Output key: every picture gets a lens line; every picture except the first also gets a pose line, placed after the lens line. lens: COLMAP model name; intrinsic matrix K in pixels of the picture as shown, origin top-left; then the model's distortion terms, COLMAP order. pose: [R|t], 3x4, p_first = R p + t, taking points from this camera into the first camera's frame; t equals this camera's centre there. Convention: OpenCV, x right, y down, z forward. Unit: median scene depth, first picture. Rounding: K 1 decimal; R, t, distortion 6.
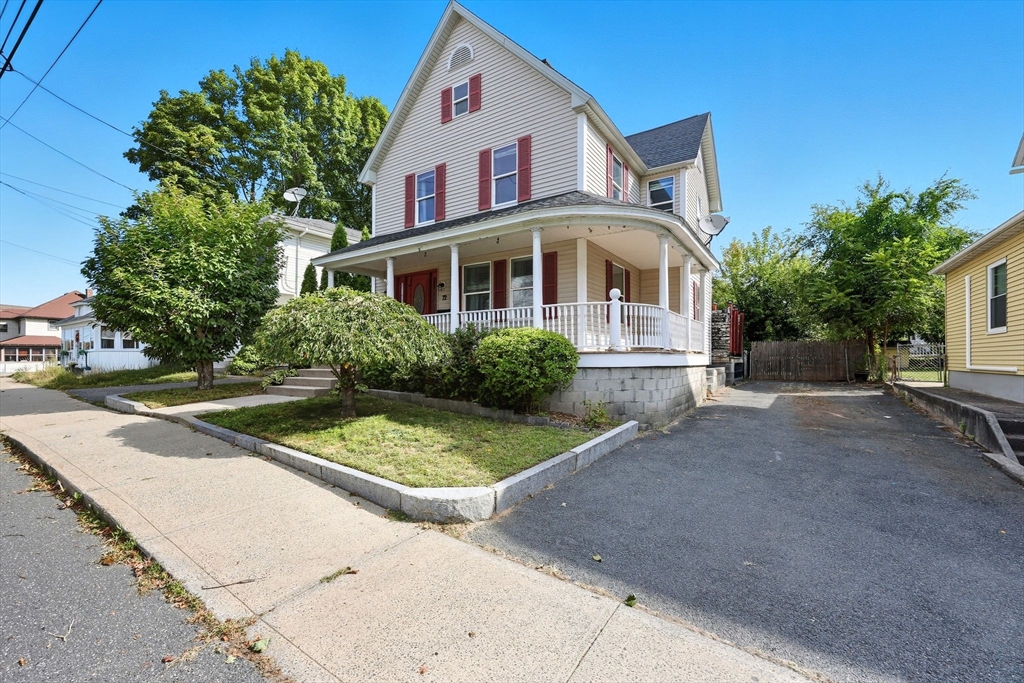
lens RADIAL K [[414.7, 0, 512.3], [0, 414.7, 357.2], [0, 0, 1]] dist [0.000748, -0.000660]
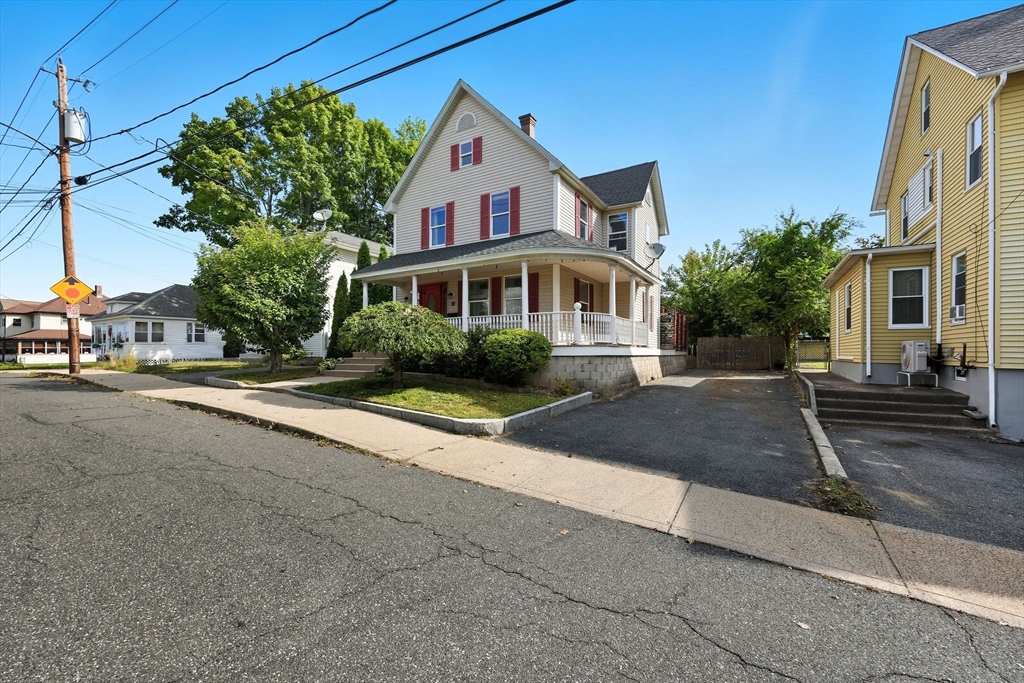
lens RADIAL K [[397.0, 0, 512.6], [0, 397.0, 350.9], [0, 0, 1]] dist [-0.002584, -0.000035]
pose [[0.999212, 0.001627, 0.039663, -0.024022], [-0.001624, 0.999999, -0.000116, 0.004419], [-0.039663, 0.000051, 0.999213, -0.246465]]
